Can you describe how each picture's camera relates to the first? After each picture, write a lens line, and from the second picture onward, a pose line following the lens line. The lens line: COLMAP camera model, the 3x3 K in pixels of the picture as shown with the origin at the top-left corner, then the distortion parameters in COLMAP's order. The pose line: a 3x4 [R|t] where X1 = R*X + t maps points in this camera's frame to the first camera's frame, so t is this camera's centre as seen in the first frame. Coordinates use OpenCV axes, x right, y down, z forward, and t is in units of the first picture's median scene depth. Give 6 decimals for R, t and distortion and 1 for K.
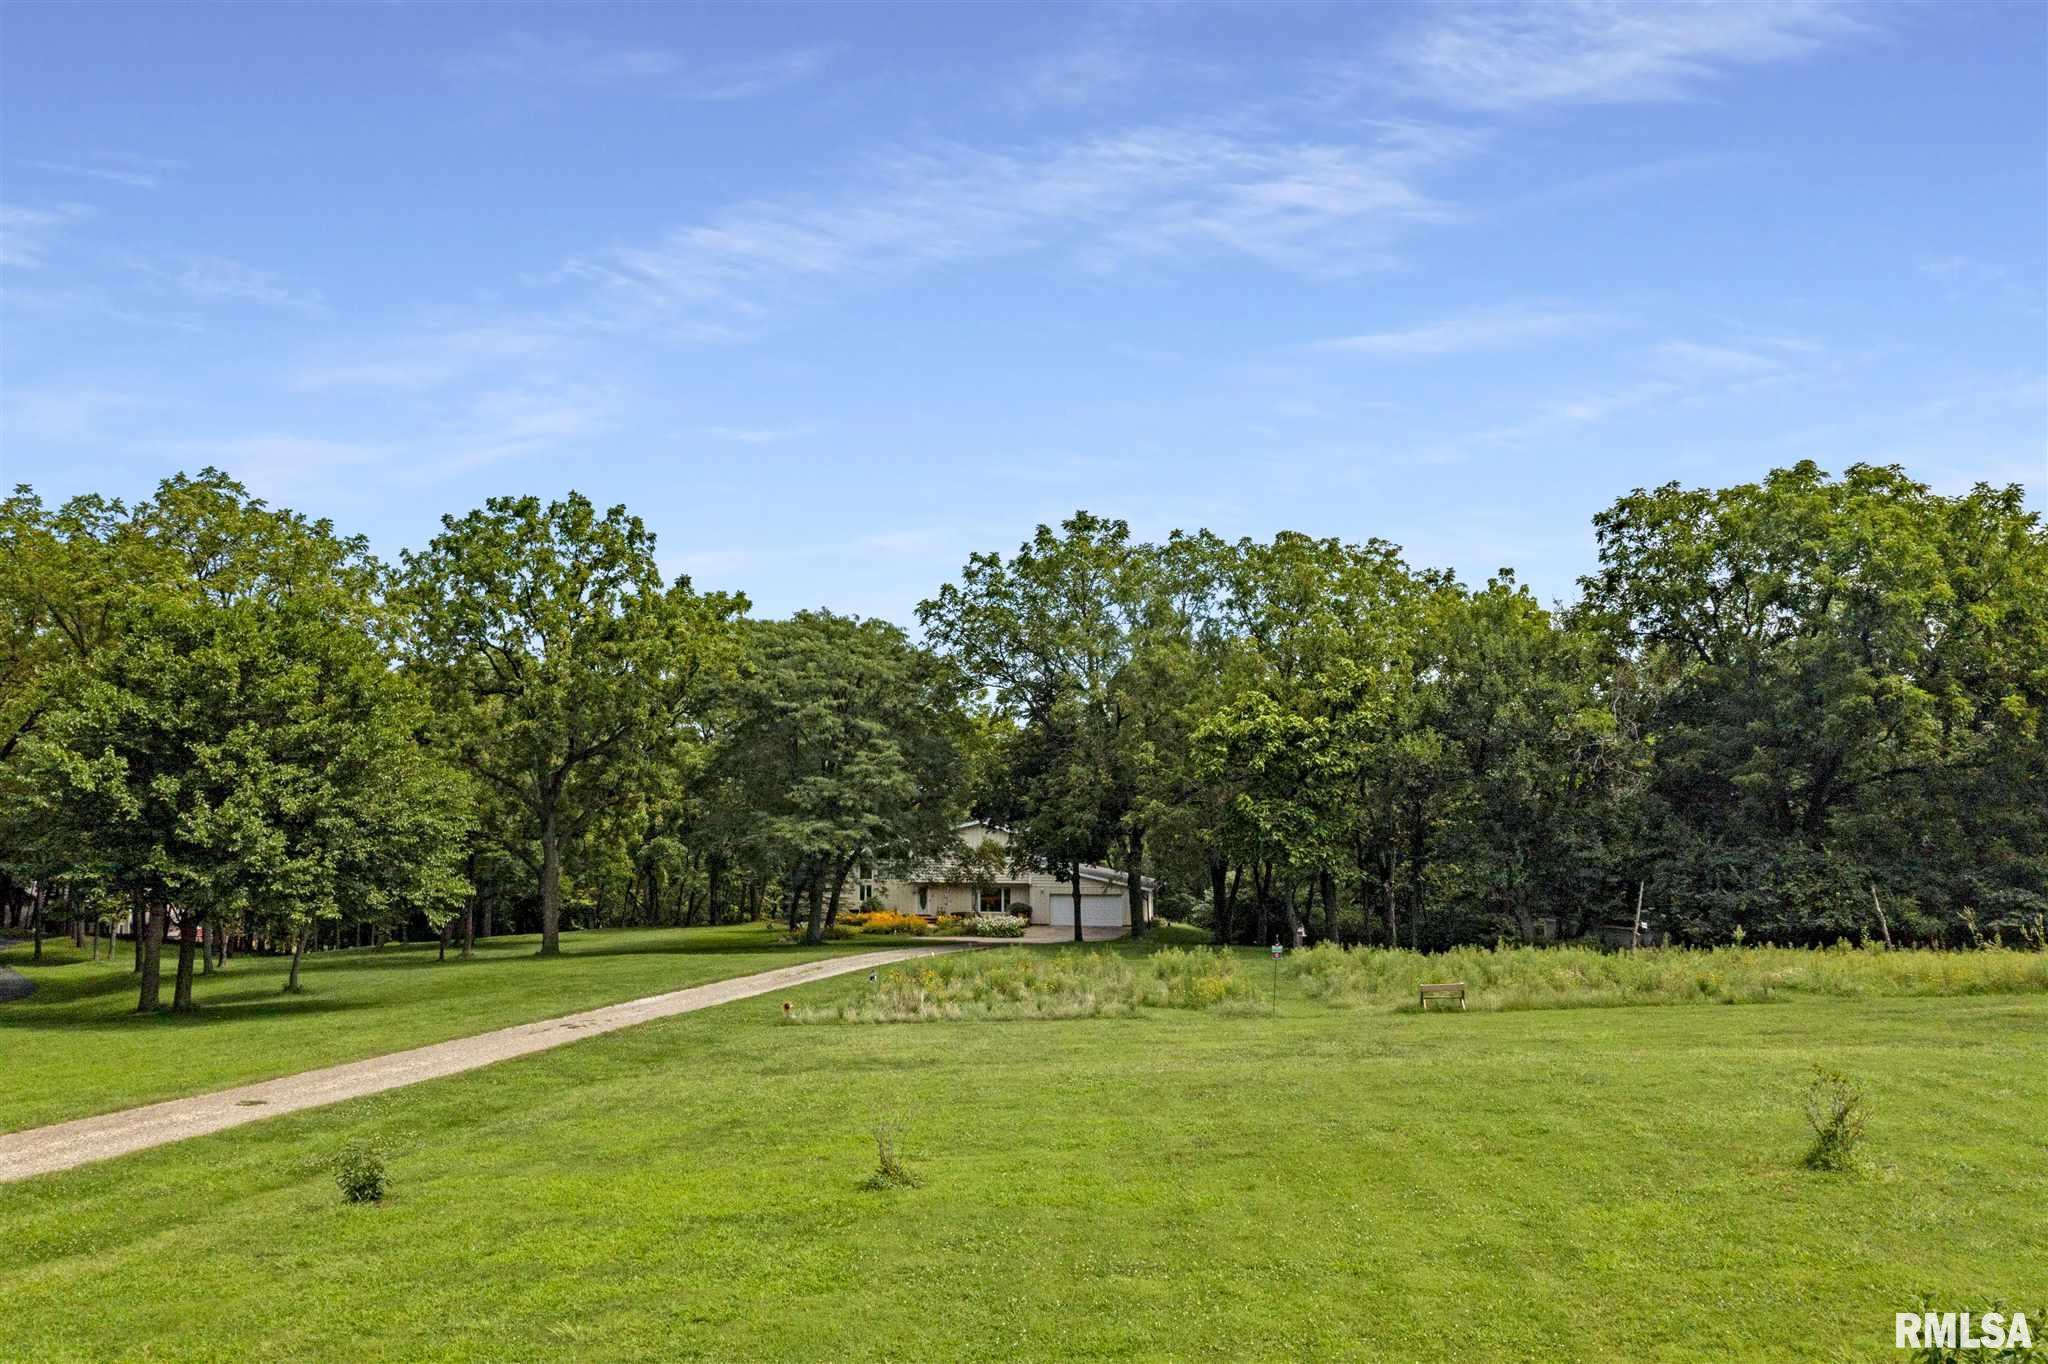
lens RADIAL K [[1688.1, 0, 1024.0], [0, 1688.1, 682.0], [0, 0, 1]] dist [0.014099, 0.003217]
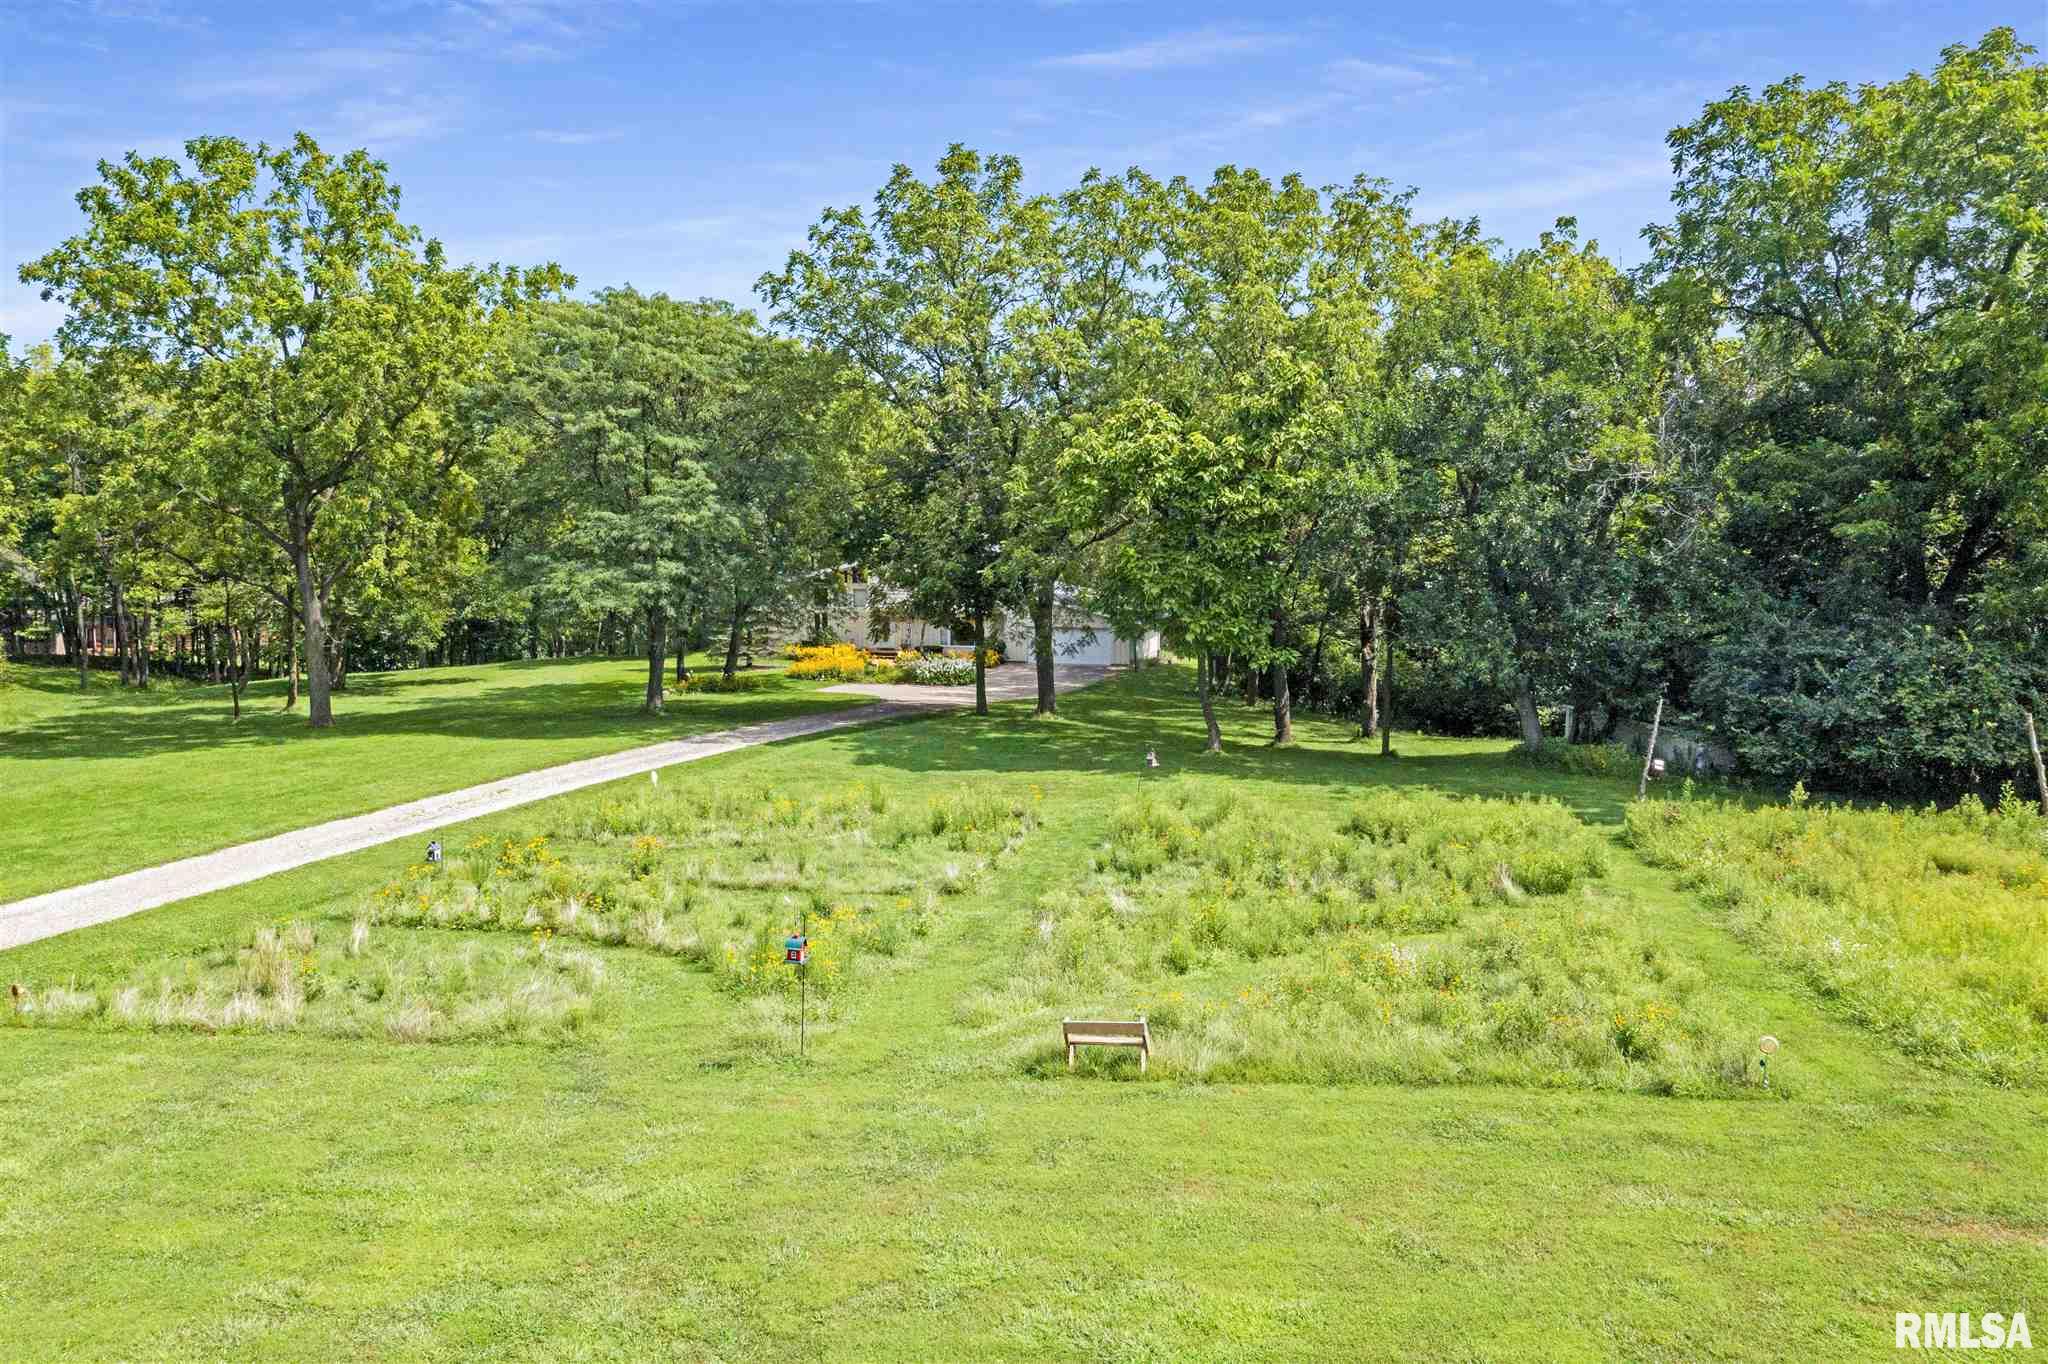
lens RADIAL K [[1629.0, 0, 1024.0], [0, 1629.0, 682.0], [0, 0, 1]] dist [-0.005423, 0.009277]
pose [[0.994609, 0.012180, -0.102974, 0.155232], [0.008118, 0.980882, 0.194432, -0.010840], [0.103374, -0.194220, 0.975496, 0.303153]]
